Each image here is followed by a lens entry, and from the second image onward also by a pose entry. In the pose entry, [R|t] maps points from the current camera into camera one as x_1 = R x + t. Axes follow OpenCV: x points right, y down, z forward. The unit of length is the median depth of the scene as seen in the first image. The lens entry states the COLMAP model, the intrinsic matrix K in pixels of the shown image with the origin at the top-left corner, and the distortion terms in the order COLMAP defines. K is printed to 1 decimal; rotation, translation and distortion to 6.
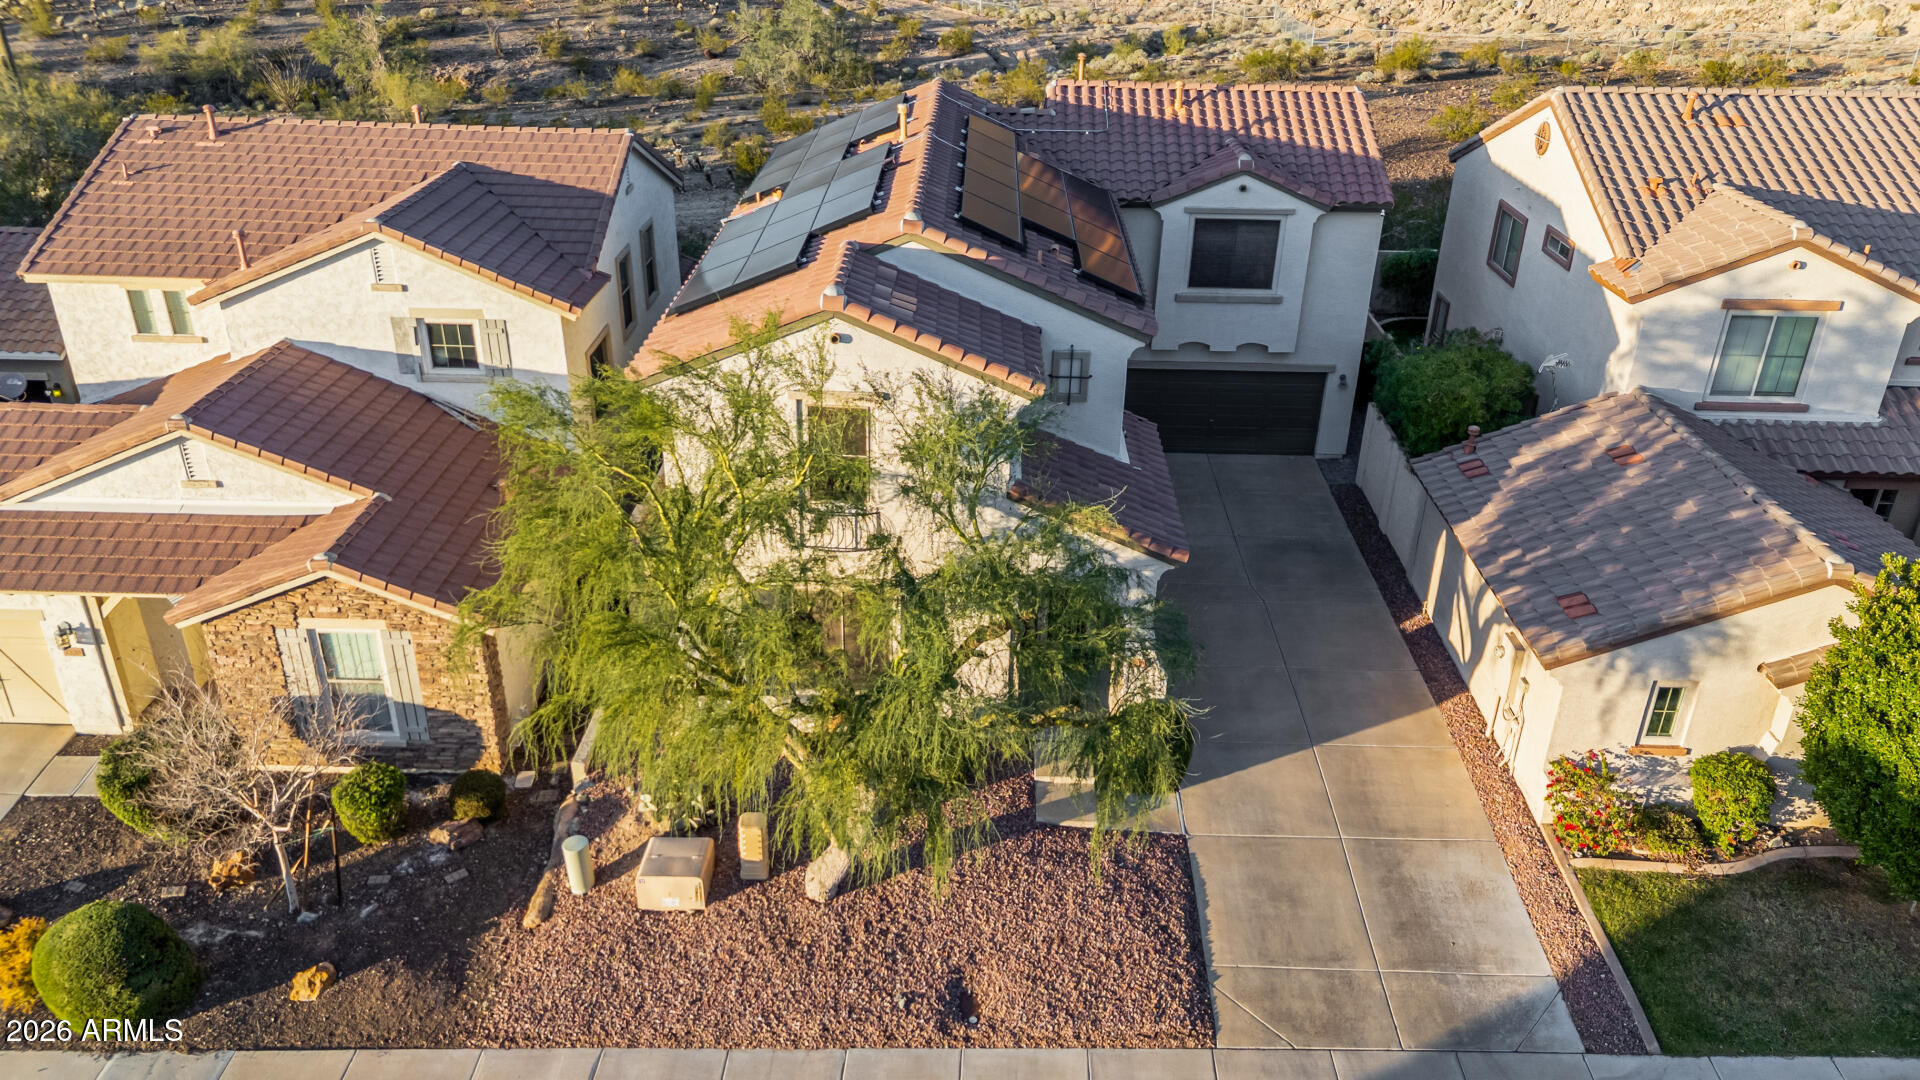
lens RADIAL K [[1413.6, 0, 940.6], [0, 1413.6, 555.6], [0, 0, 1]] dist [0.073032, -0.026094]
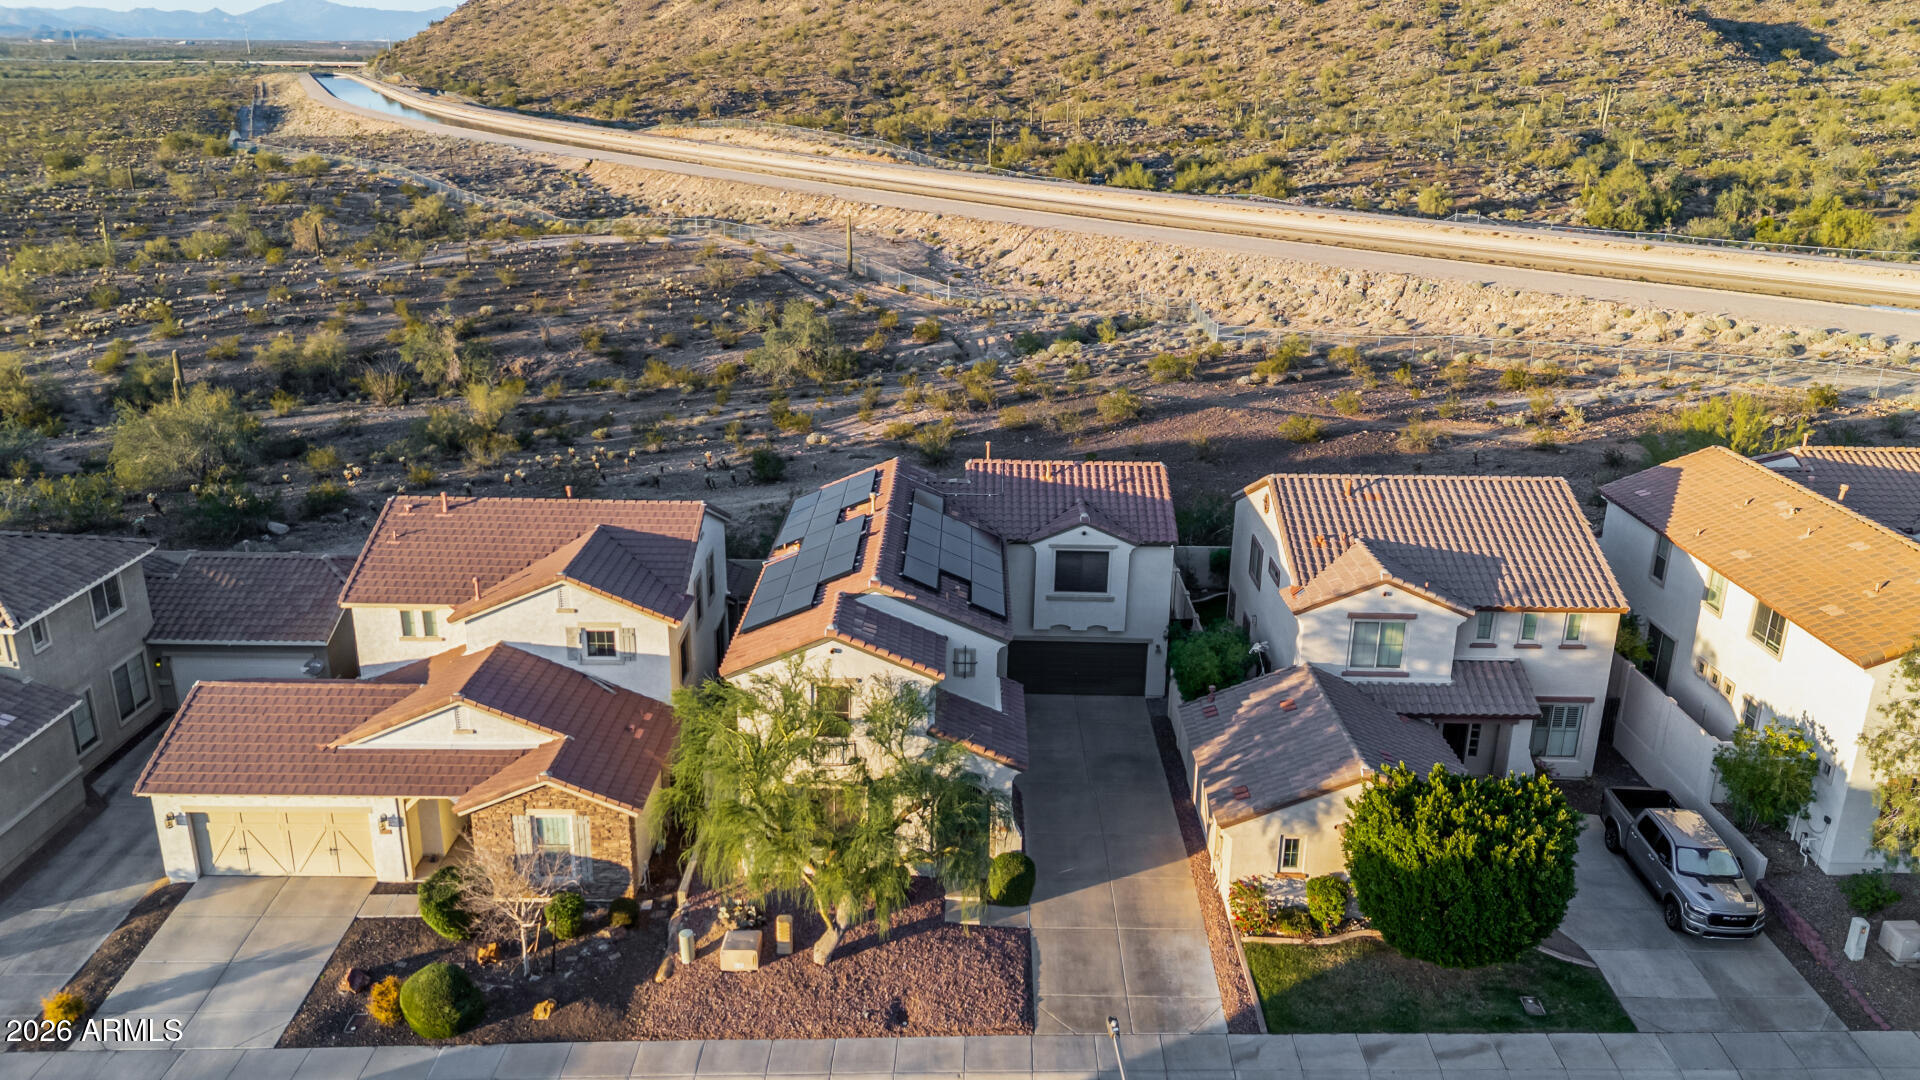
lens RADIAL K [[1413.6, 0, 964.2], [0, 1413.6, 538.5], [0, 0, 1]] dist [0.073032, -0.026094]
pose [[0.999640, -0.005738, 0.026198, 0.040001], [0.009688, 0.988144, -0.153221, -0.009414], [-0.025008, 0.153420, 0.987845, -0.675555]]
